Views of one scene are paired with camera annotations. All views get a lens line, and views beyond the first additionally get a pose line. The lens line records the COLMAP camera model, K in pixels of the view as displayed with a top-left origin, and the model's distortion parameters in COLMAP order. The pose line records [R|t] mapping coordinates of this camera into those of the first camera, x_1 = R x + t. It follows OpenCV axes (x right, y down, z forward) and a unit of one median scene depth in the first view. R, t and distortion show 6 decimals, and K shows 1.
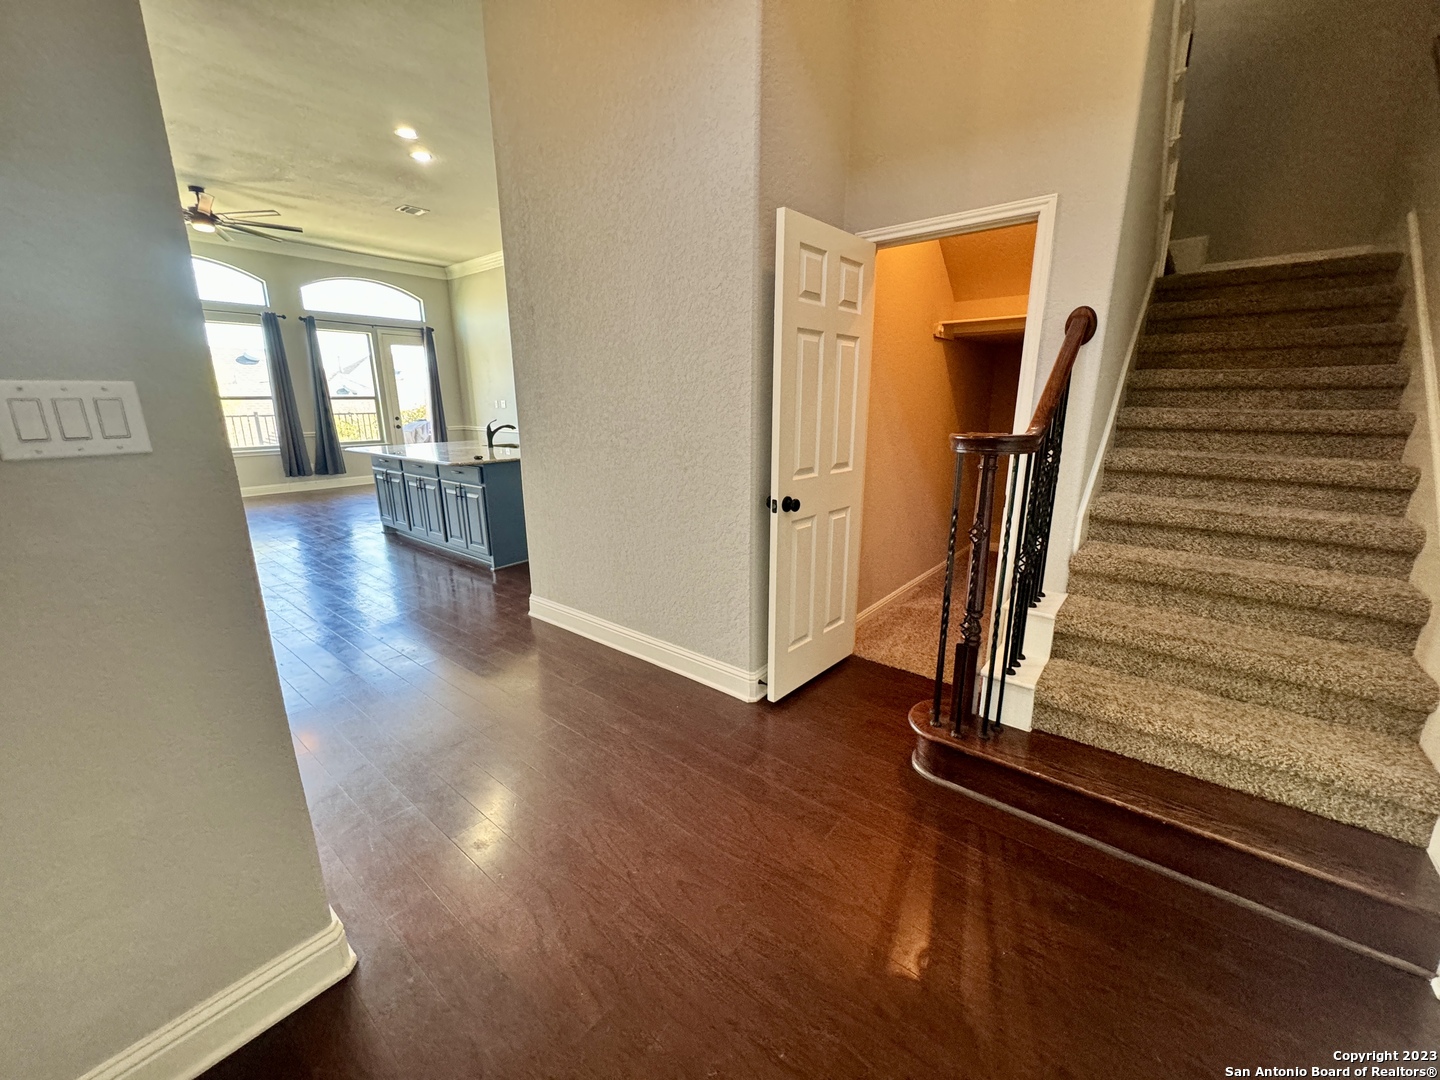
lens RADIAL K [[572.6, 0, 719.5], [0, 572.6, 541.7], [0, 0, 1]] dist [-0.002443, 0.000052]
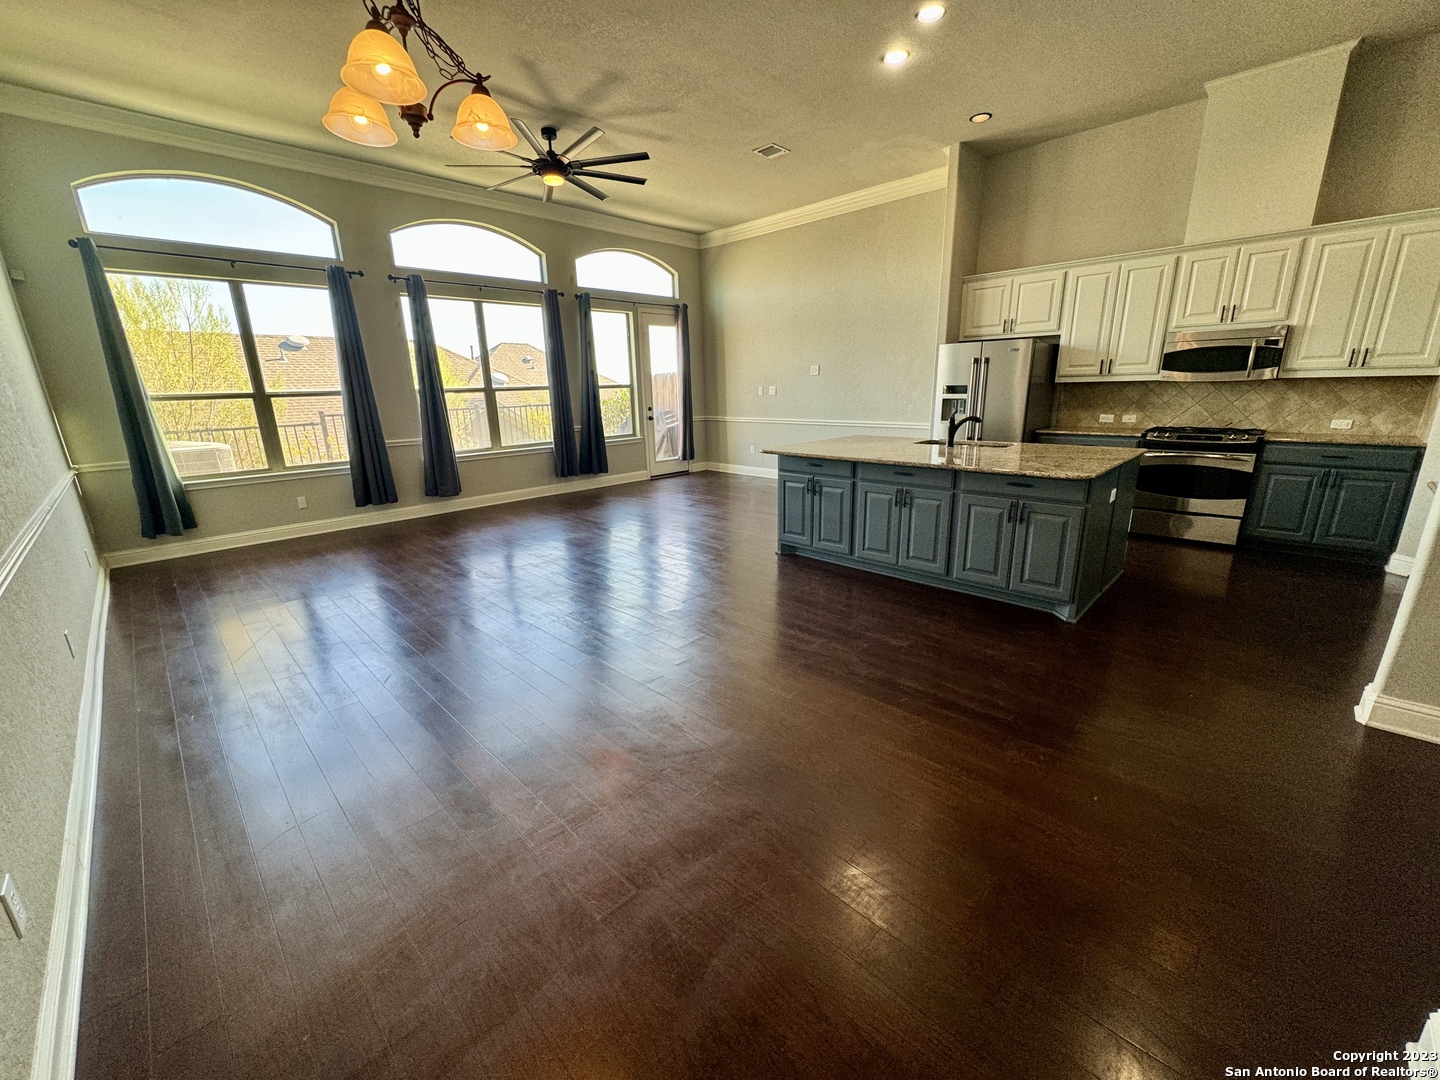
lens RADIAL K [[572.6, 0, 719.5], [0, 572.6, 541.7], [0, 0, 1]] dist [-0.002443, 0.000052]
pose [[0.995665, 0.004274, -0.092918, -1.468366], [-0.001896, 0.999669, 0.025660, -0.127535], [0.092997, -0.025373, 0.995343, 0.471389]]
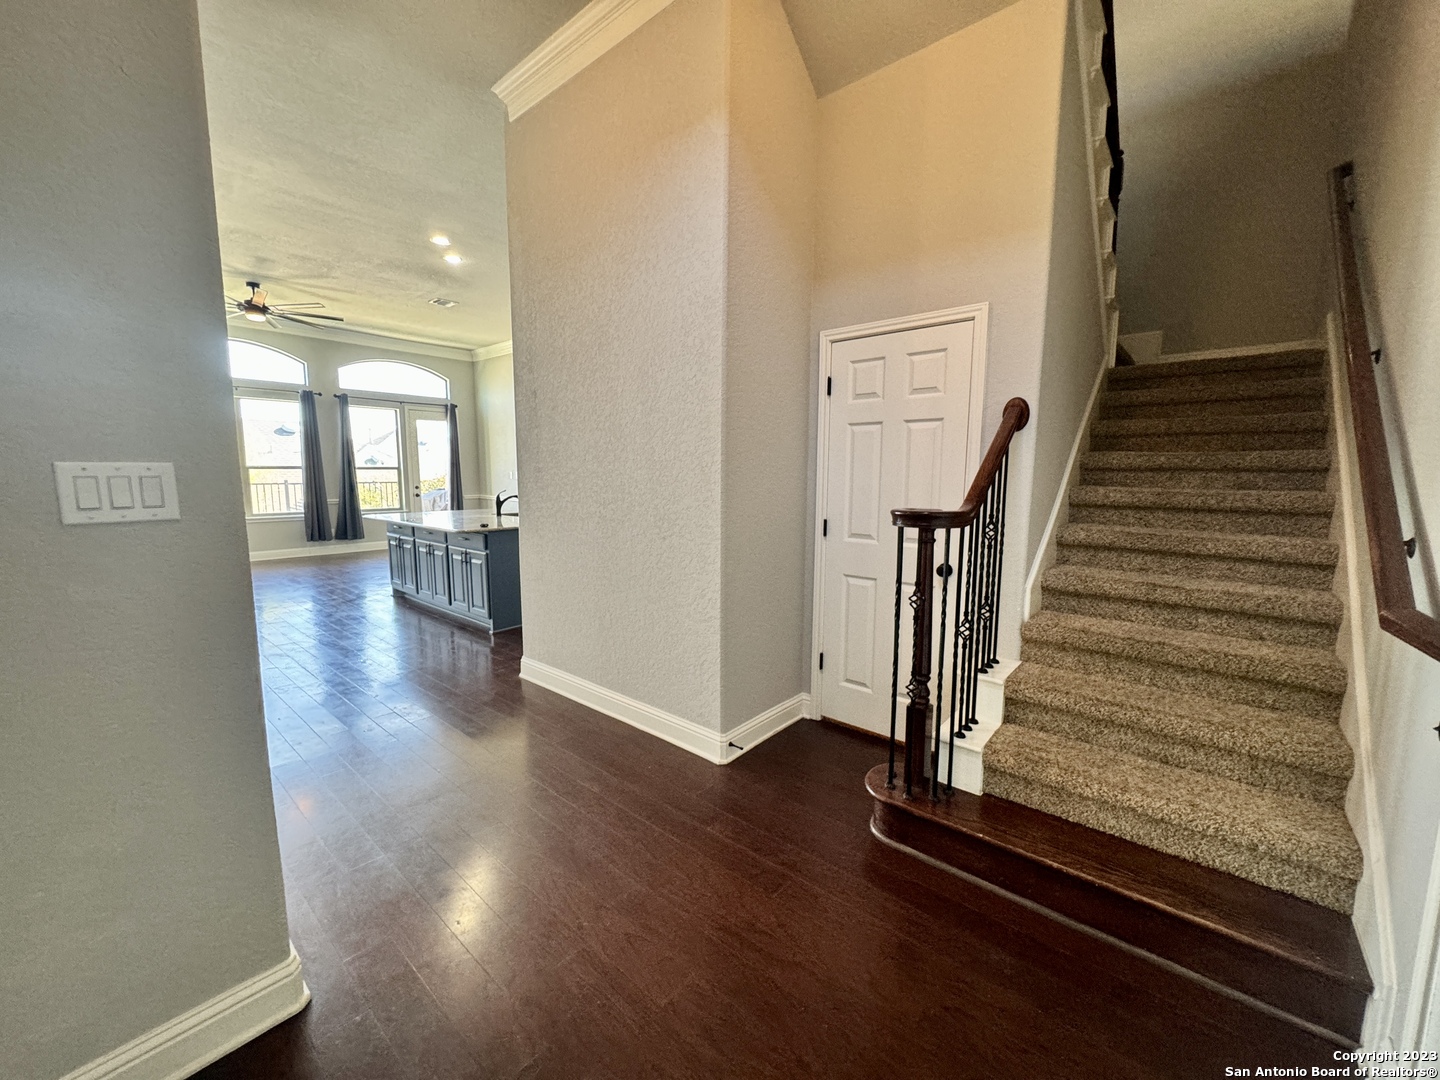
lens RADIAL K [[572.6, 0, 719.5], [0, 572.6, 541.7], [0, 0, 1]] dist [-0.002443, 0.000052]
pose [[0.999624, 0.012090, -0.024613, 0.075900], [-0.014979, 0.992562, -0.120812, 0.008452], [0.022970, 0.121136, 0.992370, -0.071727]]
